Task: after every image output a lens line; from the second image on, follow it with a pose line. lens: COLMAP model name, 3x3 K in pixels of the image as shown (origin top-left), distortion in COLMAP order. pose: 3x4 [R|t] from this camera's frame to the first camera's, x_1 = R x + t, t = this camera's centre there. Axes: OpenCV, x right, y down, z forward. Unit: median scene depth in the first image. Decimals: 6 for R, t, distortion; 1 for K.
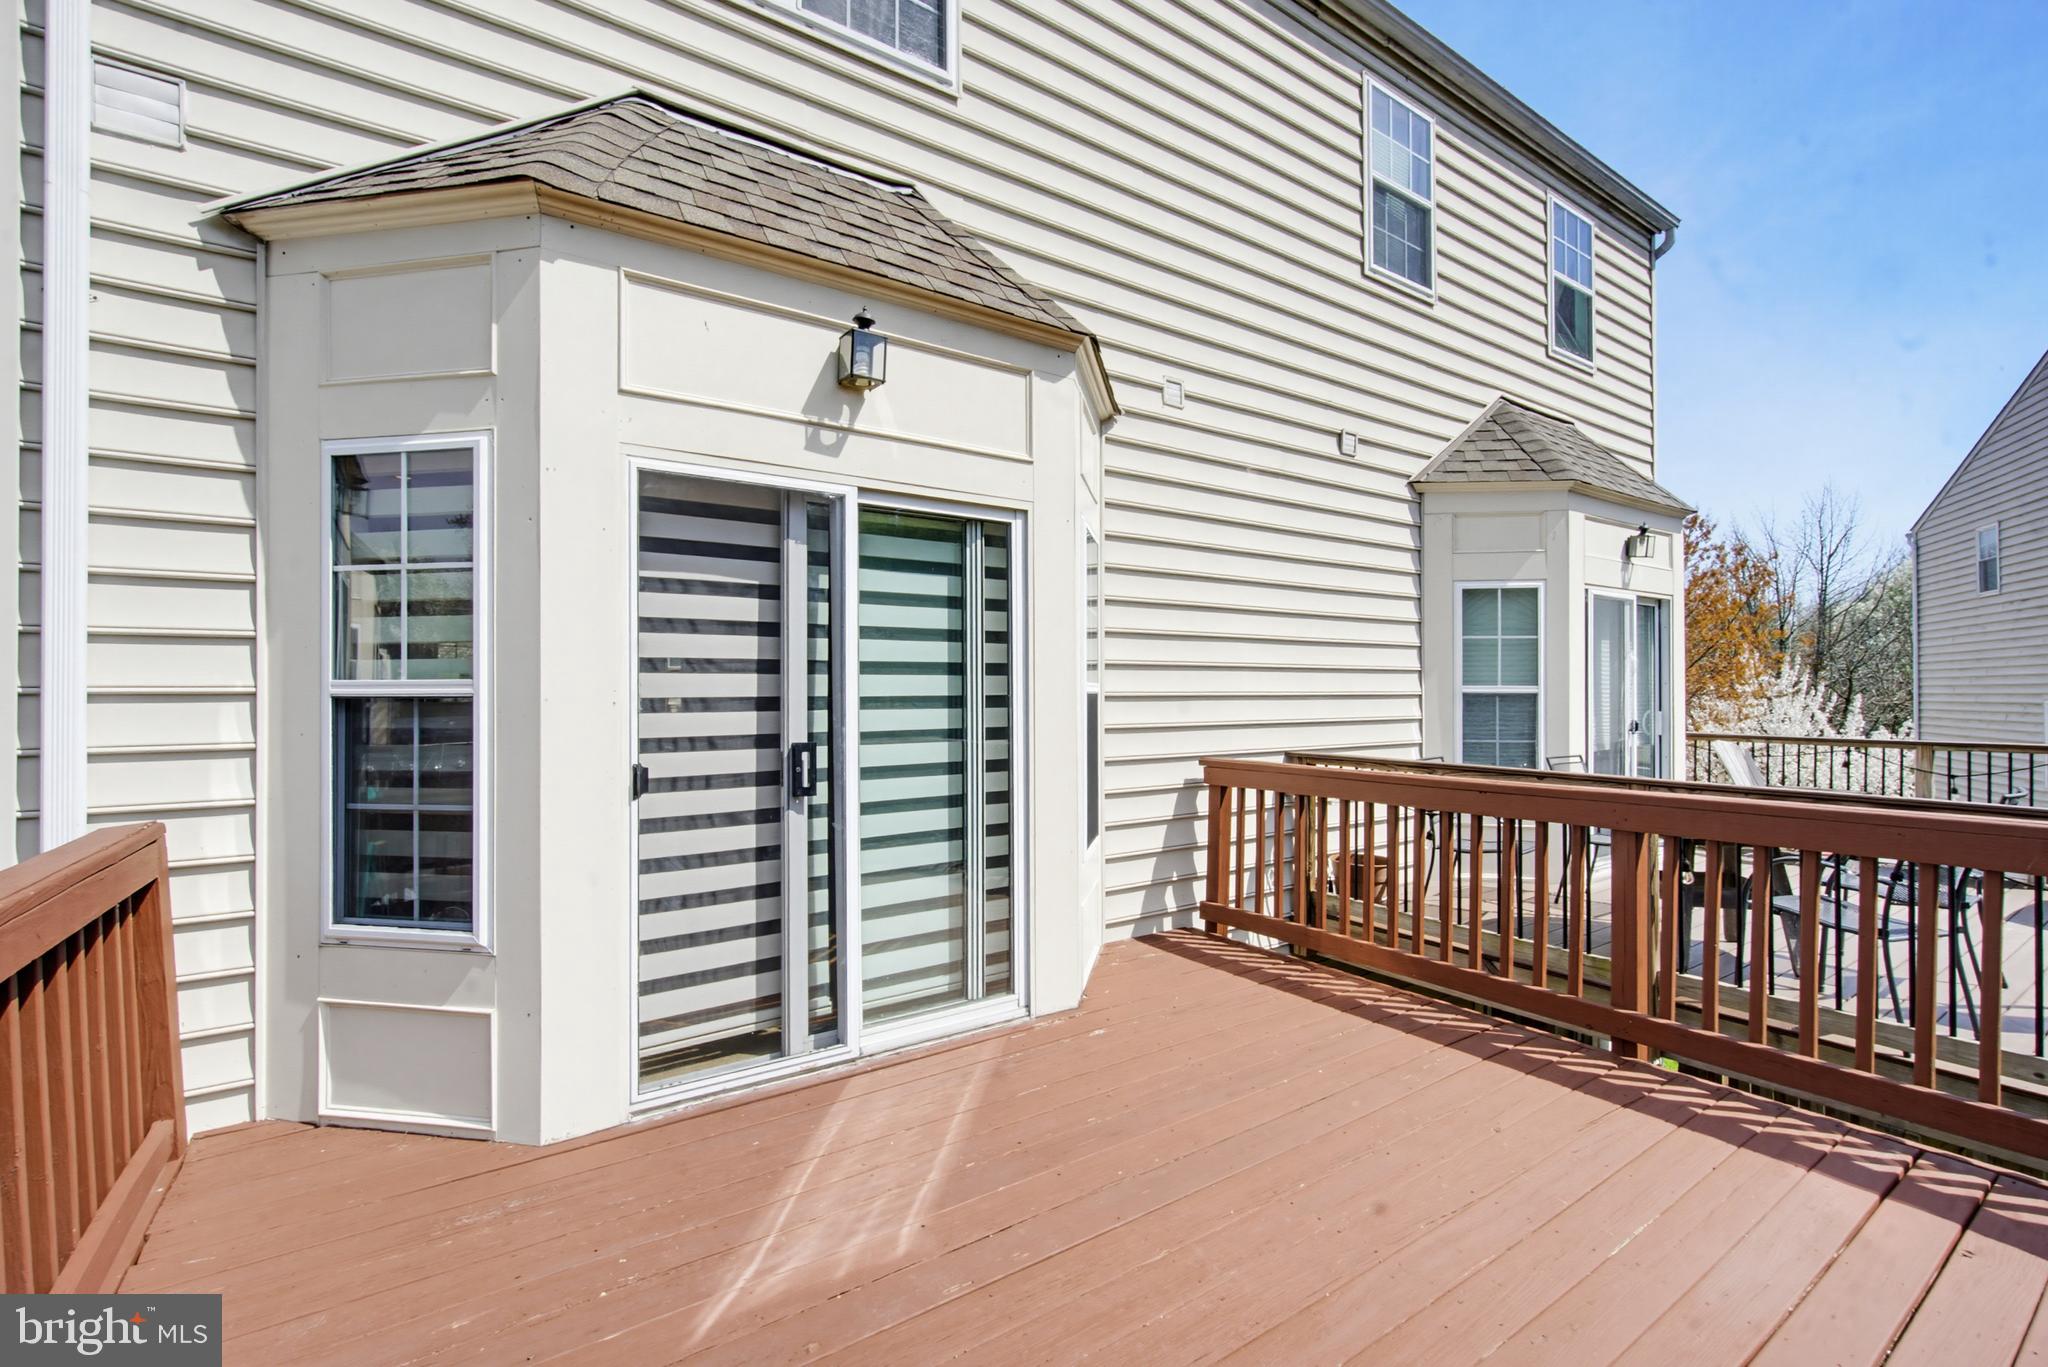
lens RADIAL K [[921.3, 0, 1024.0], [0, 921.3, 683.5], [0, 0, 1]] dist [0.001028, 0.000196]
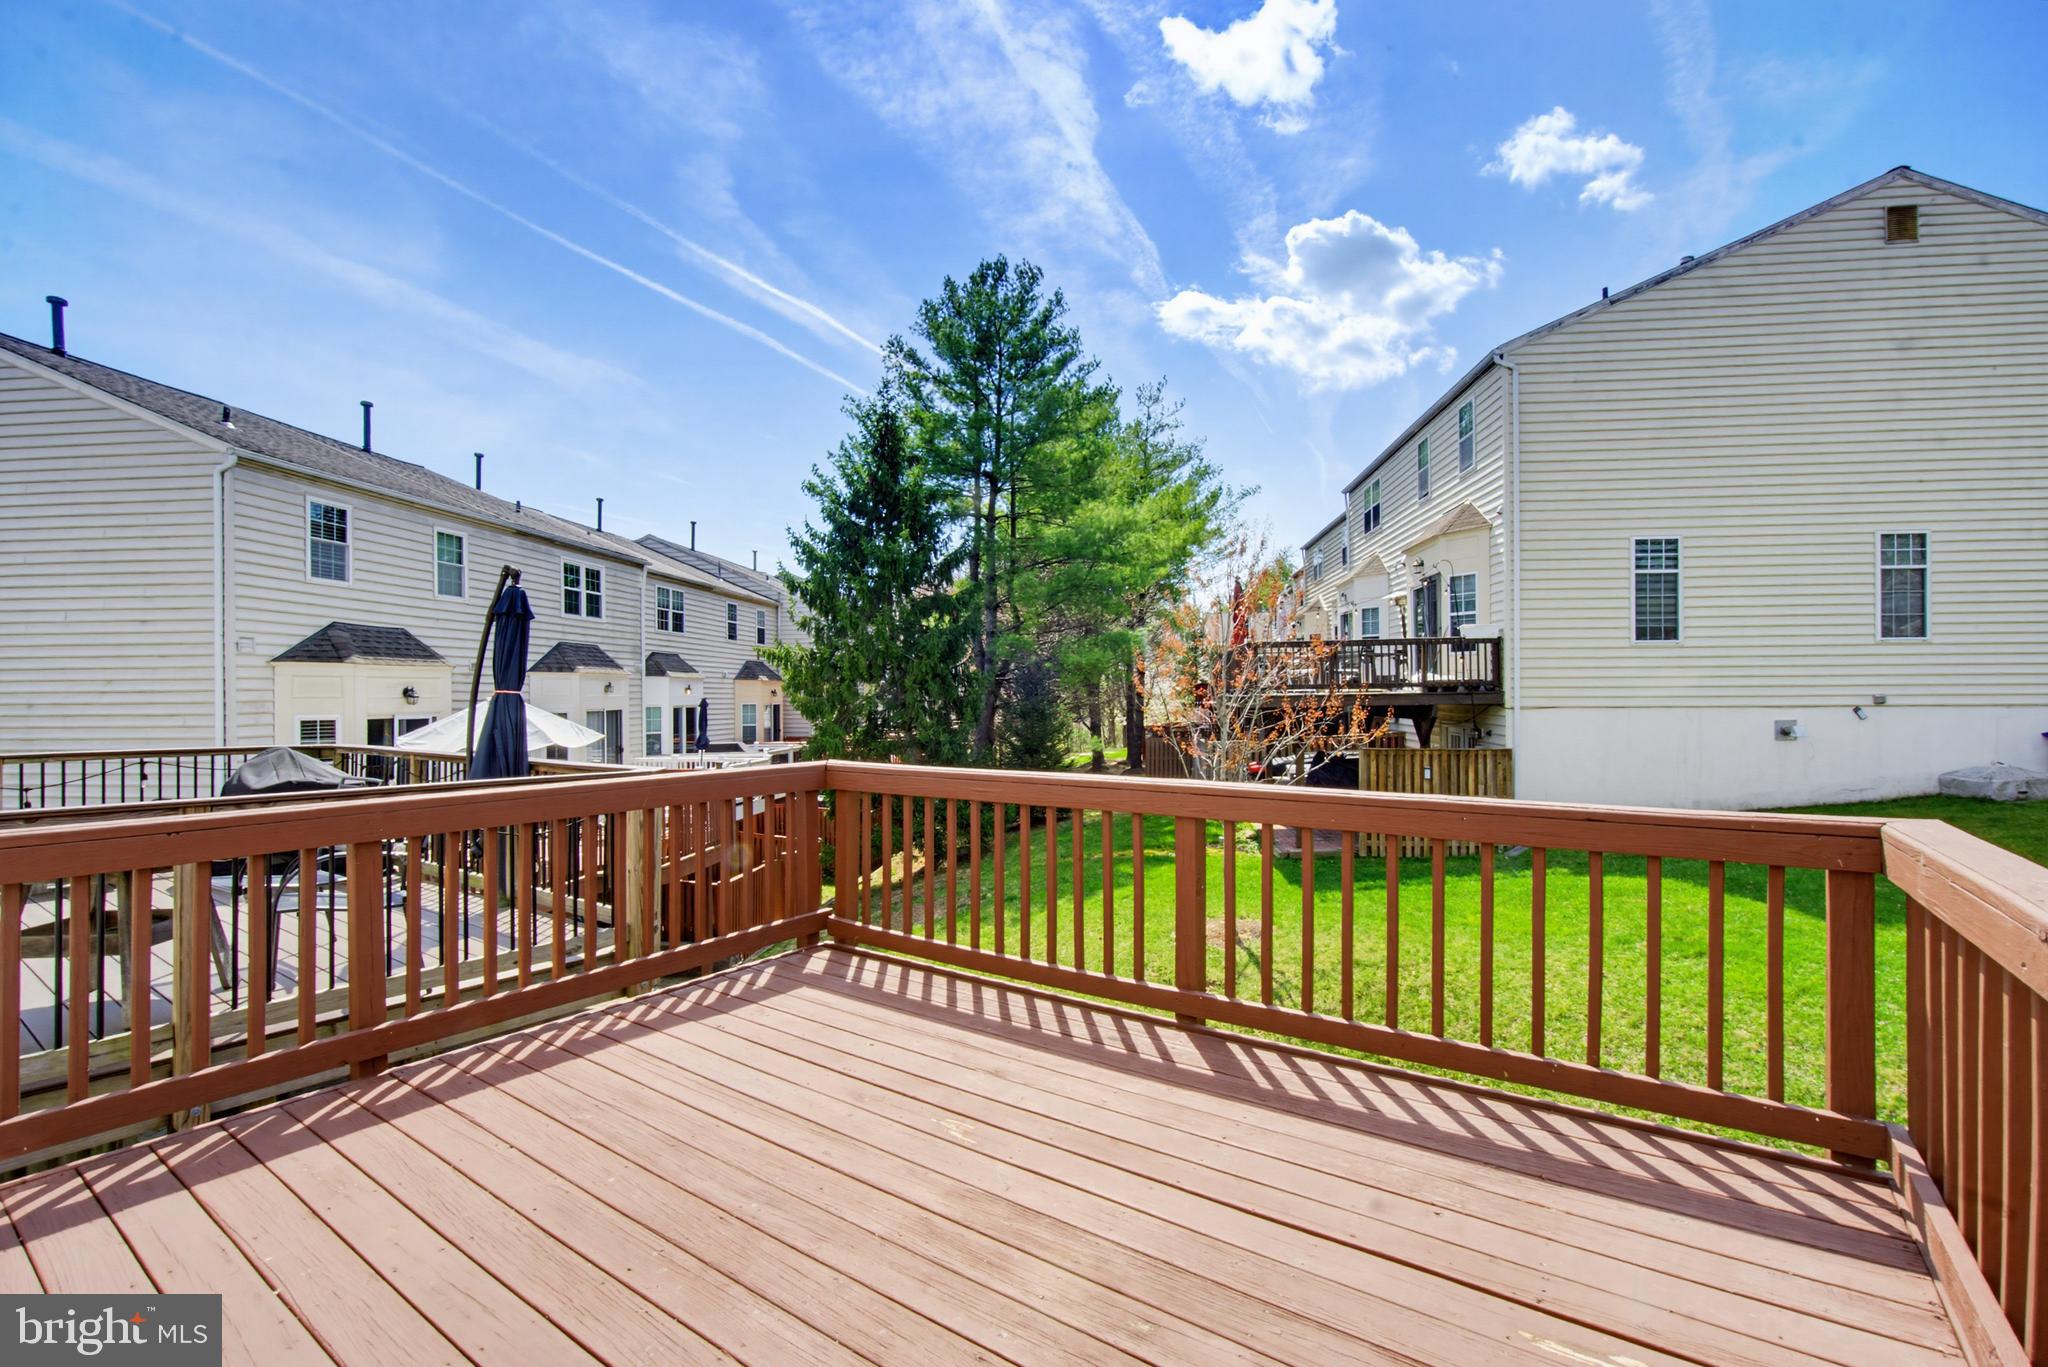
lens RADIAL K [[878.7, 0, 1024.0], [0, 878.7, 683.5], [0, 0, 1]] dist [-0.001623, -0.000025]
pose [[-0.320098, 0.011449, 0.947315, -0.387874], [0.000351, 0.999928, -0.011967, 0.000225], [-0.947384, -0.003498, -0.320079, 0.547159]]
